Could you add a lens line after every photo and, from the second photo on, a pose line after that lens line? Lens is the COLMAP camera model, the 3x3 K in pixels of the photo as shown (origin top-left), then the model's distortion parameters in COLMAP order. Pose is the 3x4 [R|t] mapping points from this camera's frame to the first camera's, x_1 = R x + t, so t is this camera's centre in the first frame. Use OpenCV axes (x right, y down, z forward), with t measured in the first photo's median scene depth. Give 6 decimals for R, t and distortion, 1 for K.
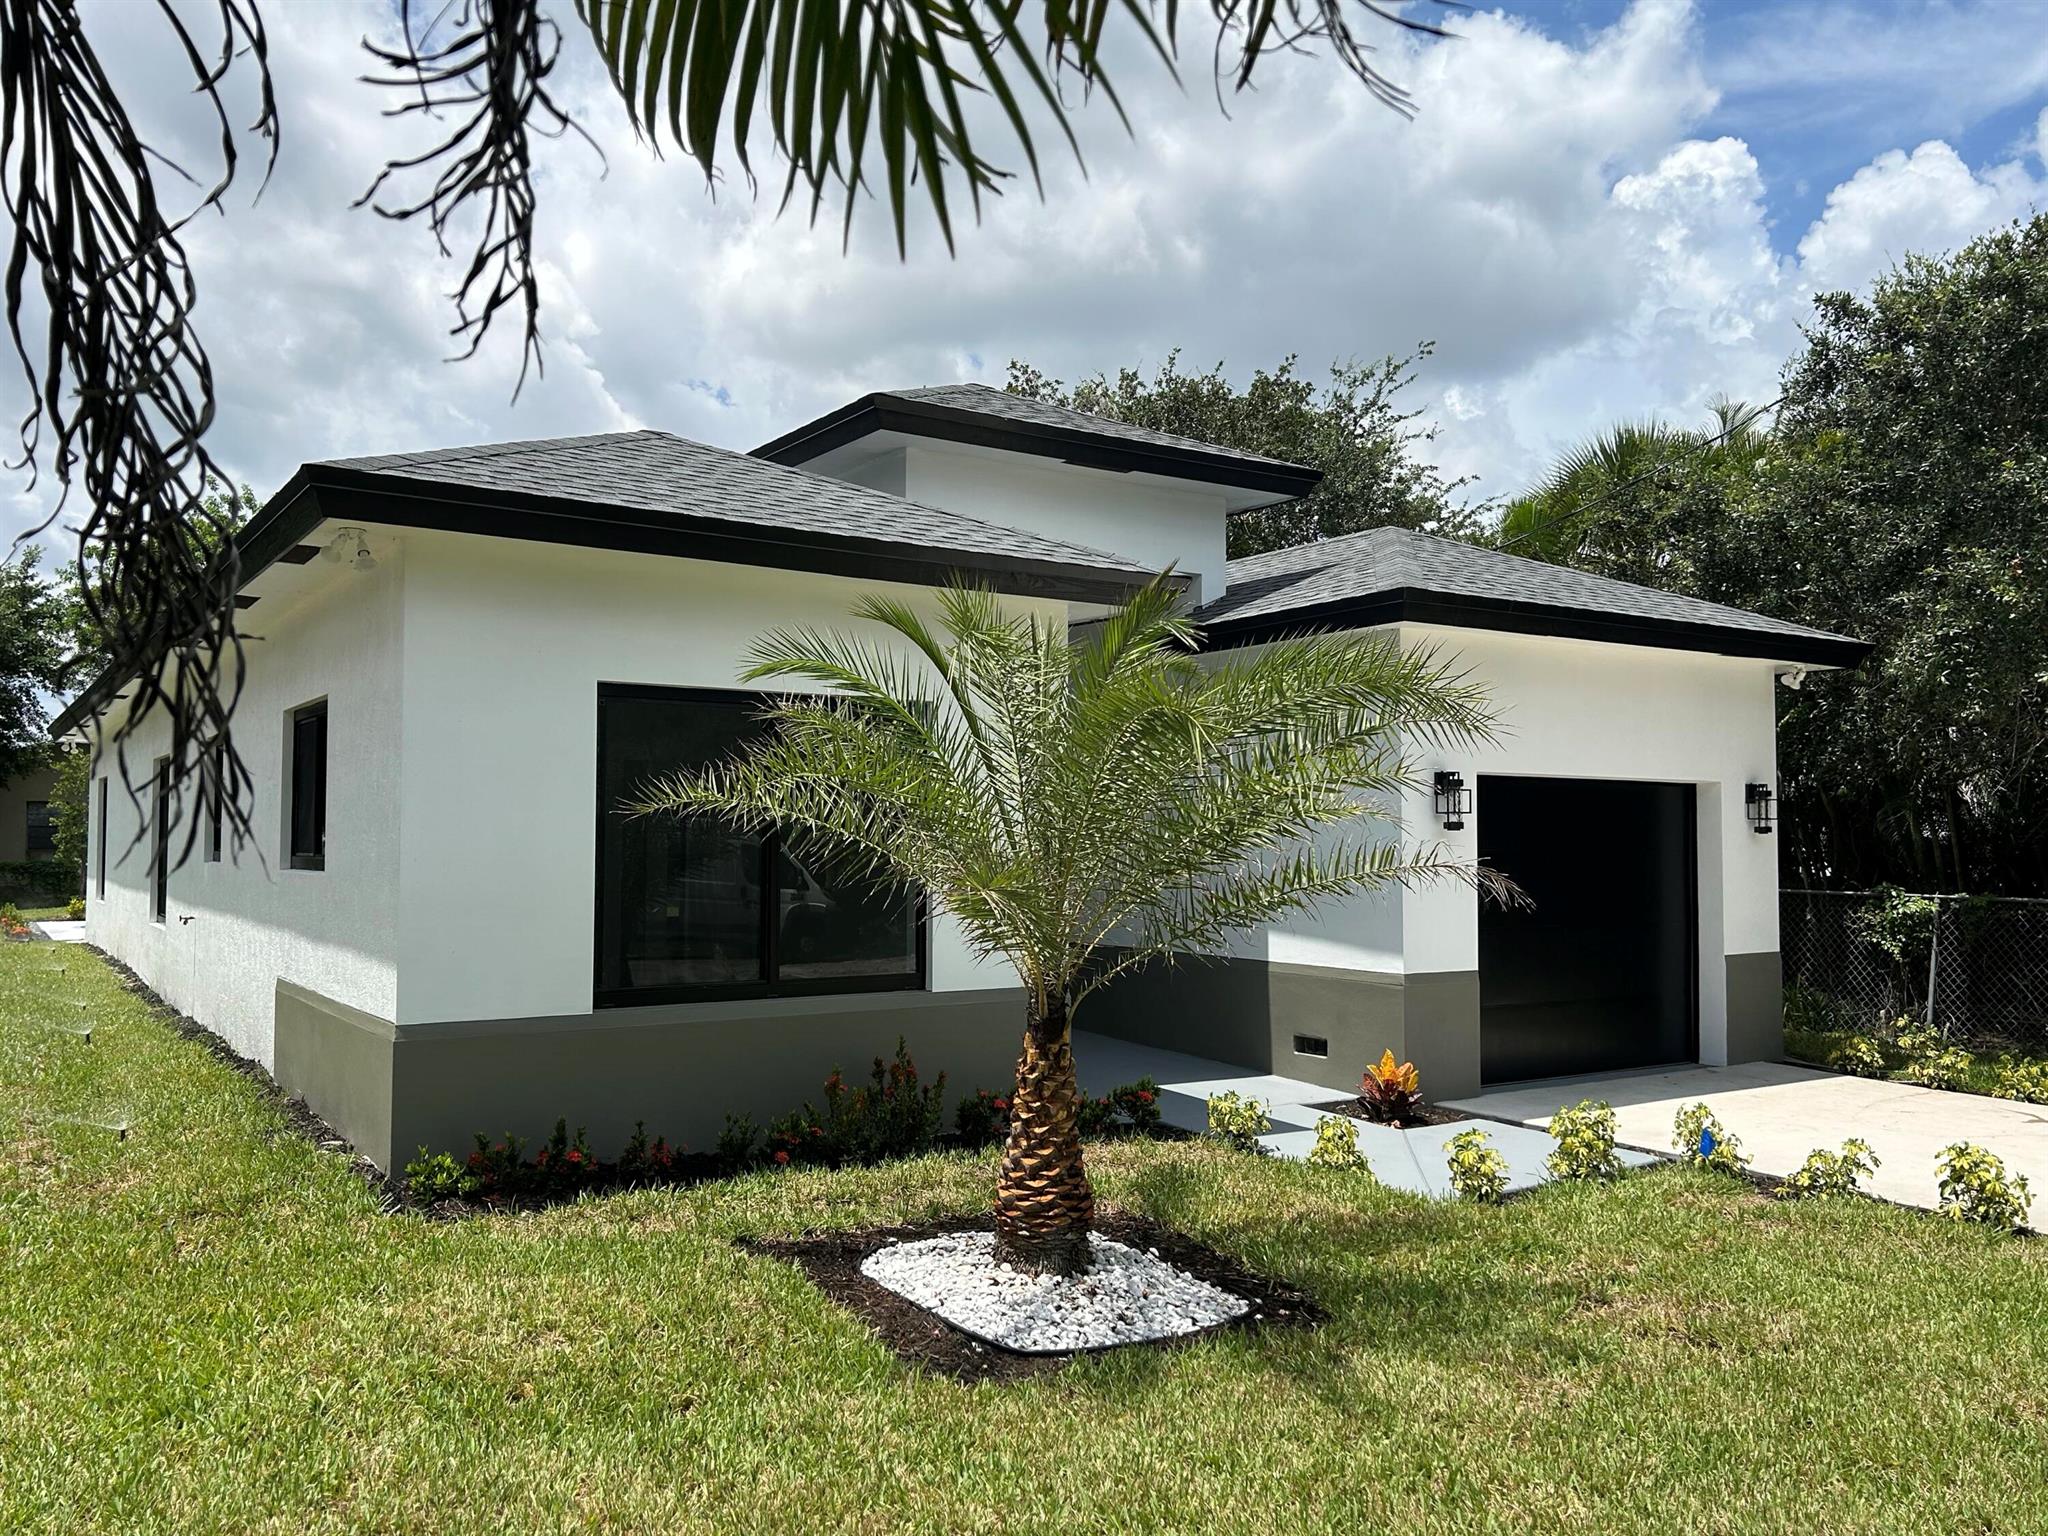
lens RADIAL K [[1639.2, 0, 1024.0], [0, 1639.2, 768.0], [0, 0, 1]] dist [0.032279, -0.005929]
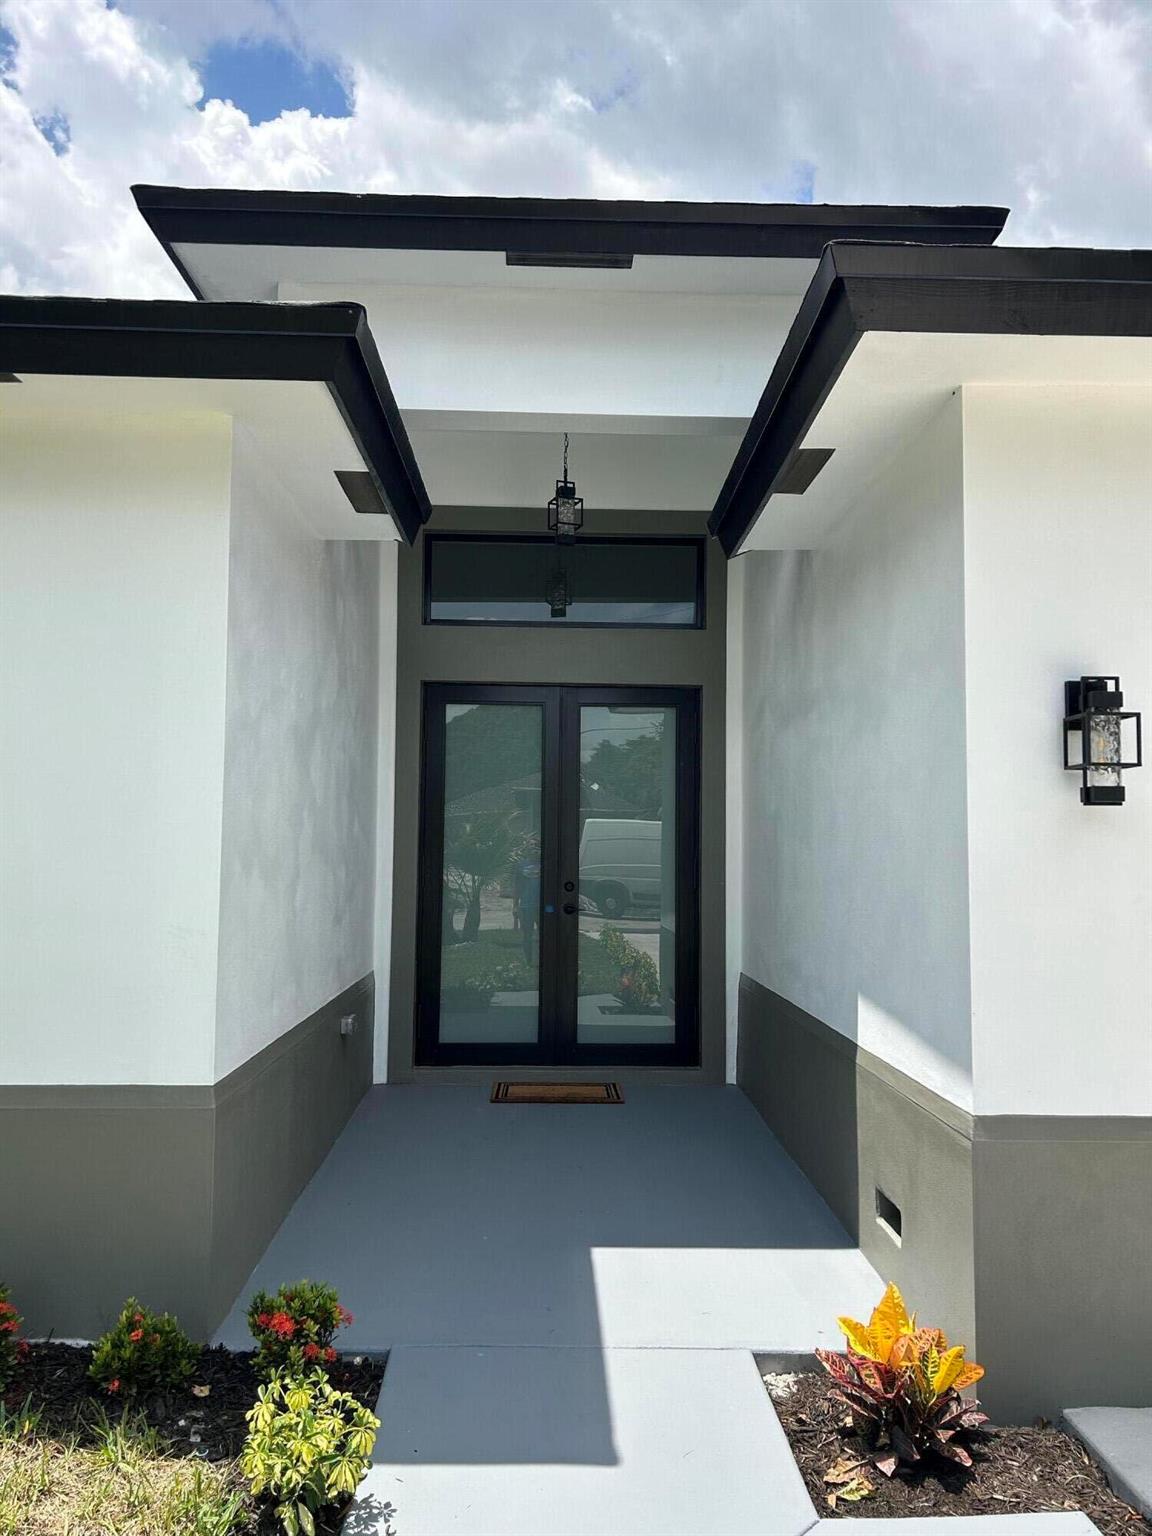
lens RADIAL K [[1159.7, 0, 571.3], [0, 1159.7, 787.9], [0, 0, 1]] dist [0.080244, -0.092827]
pose [[0.846077, -0.021184, -0.532640, 0.302434], [0.016052, 0.999769, -0.014266, 0.034579], [0.532819, 0.003520, 0.846222, 0.630681]]
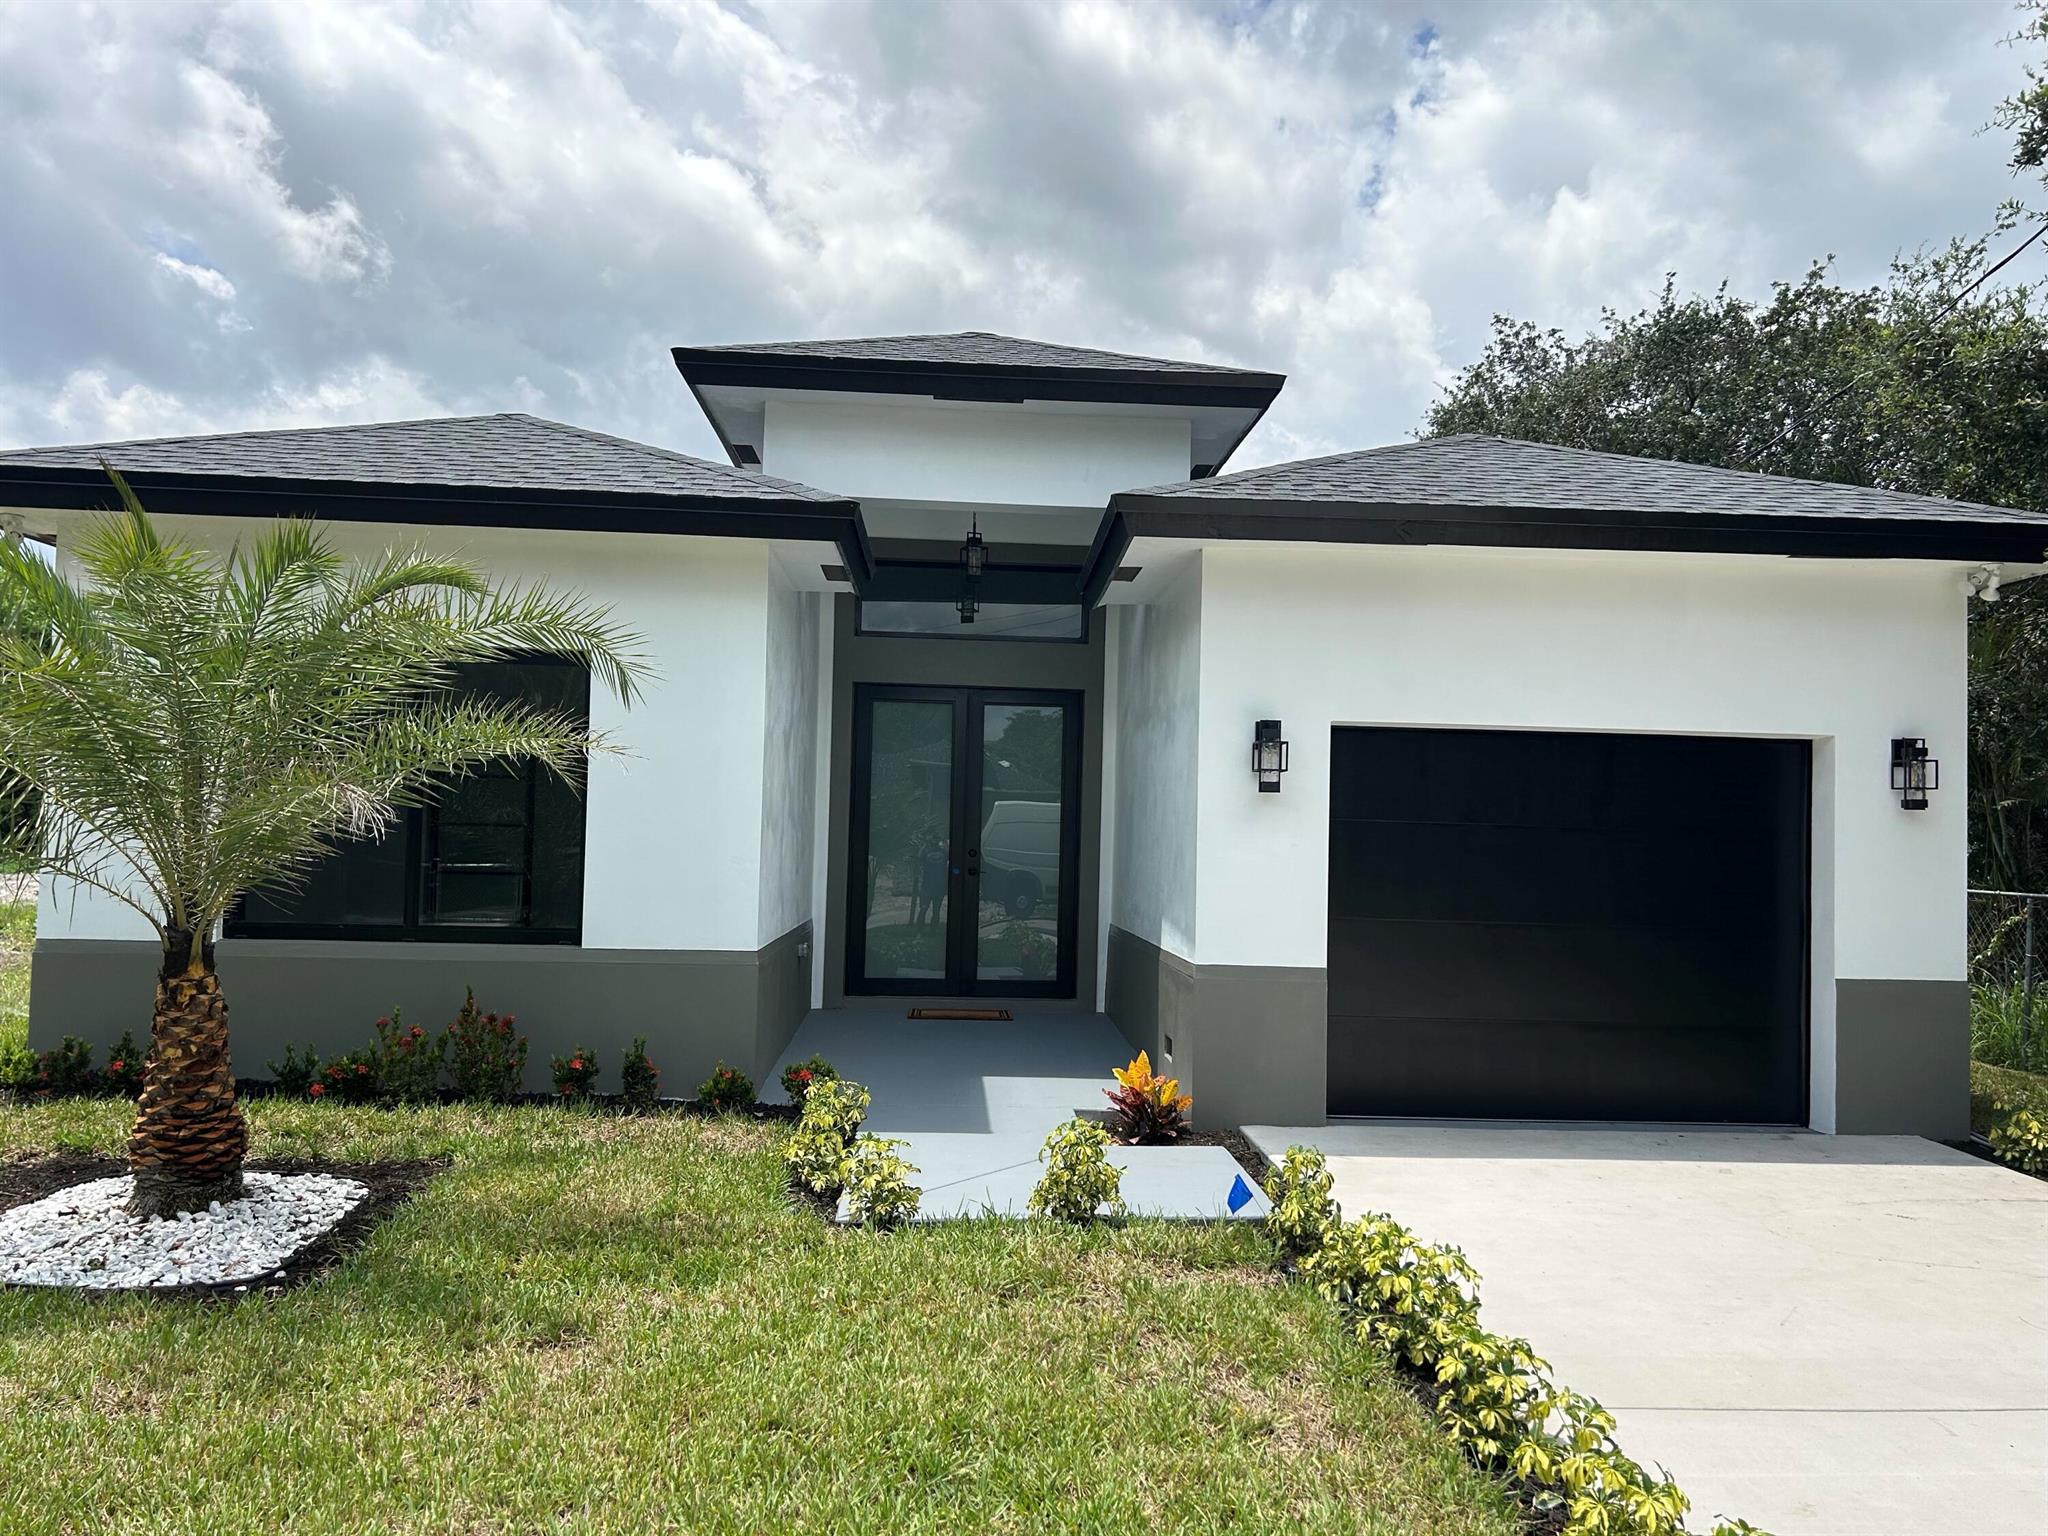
lens RADIAL K [[1546.2, 0, 1024.5], [0, 1546.2, 785.1], [0, 0, 1]] dist [0.080244, -0.092827]
pose [[0.860894, 0.000369, -0.508784, 0.532990], [0.001054, 0.999996, 0.002508, 0.031495], [0.508783, -0.002696, 0.860891, 0.272041]]
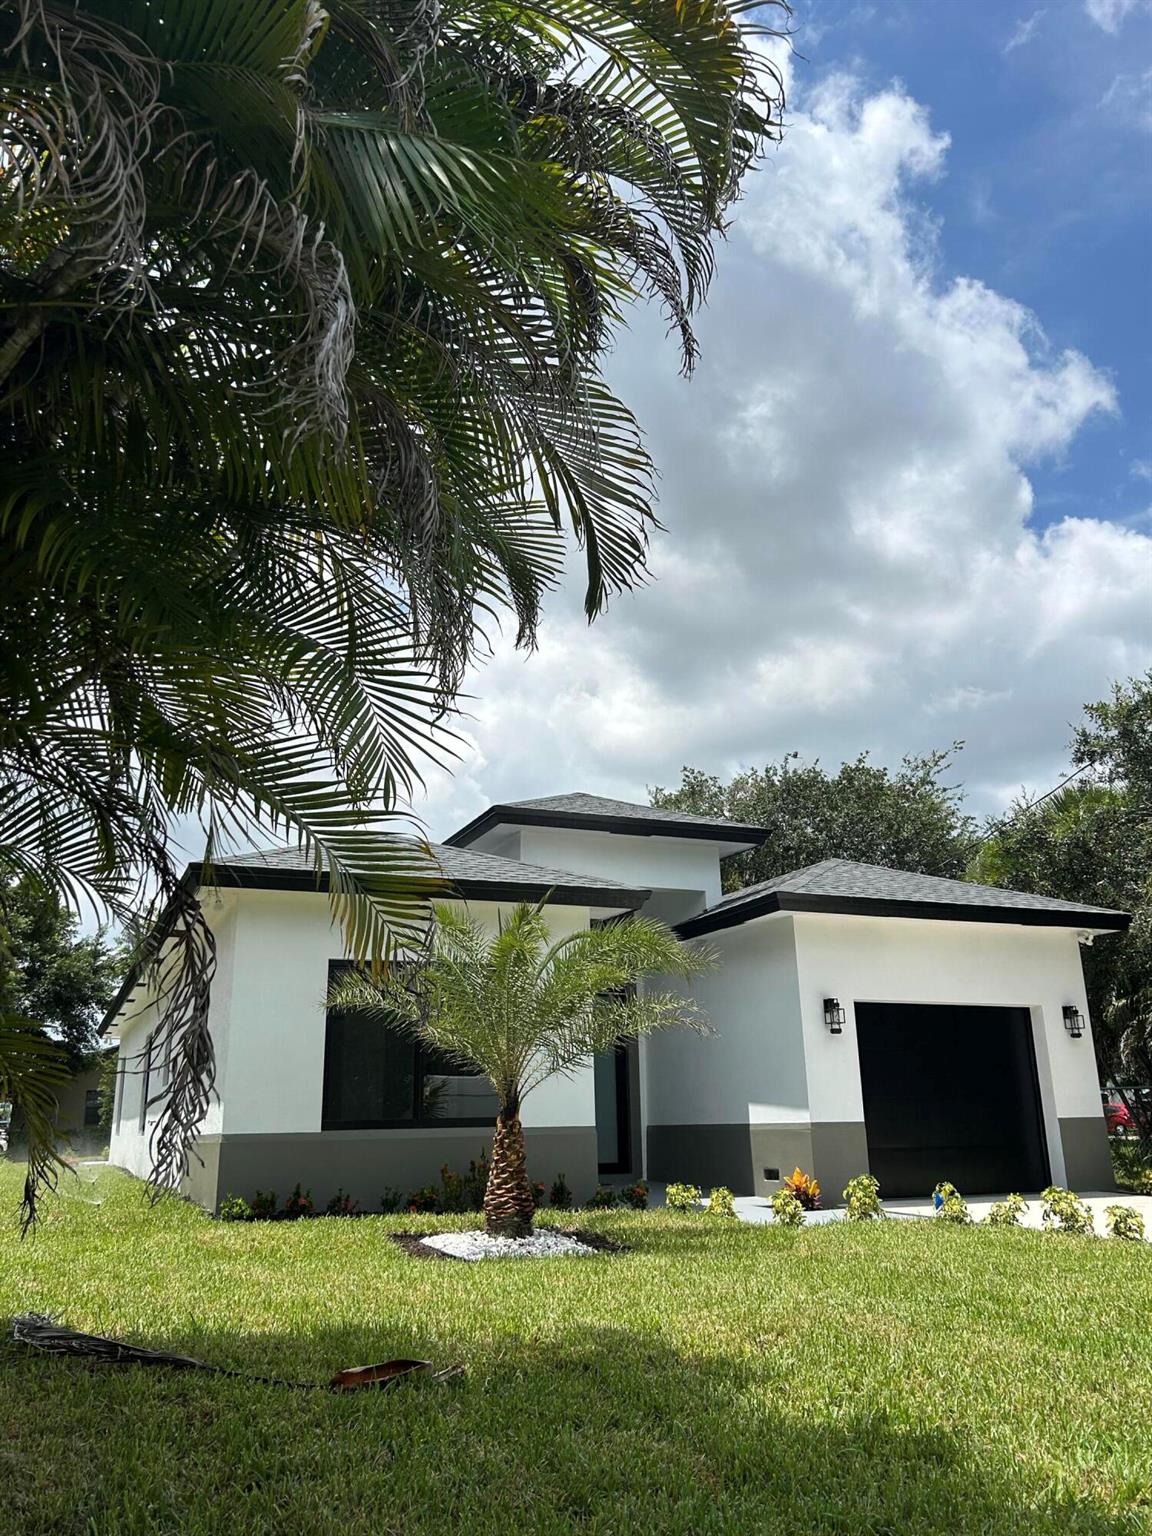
lens RADIAL K [[1229.4, 0, 576.0], [0, 1229.4, 768.0], [0, 0, 1]] dist [0.032279, -0.005929]
pose [[0.982810, -0.073242, -0.169473, 0.227571], [0.031352, 0.970821, -0.237748, 0.064024], [0.181941, 0.228348, 0.956428, -0.318426]]
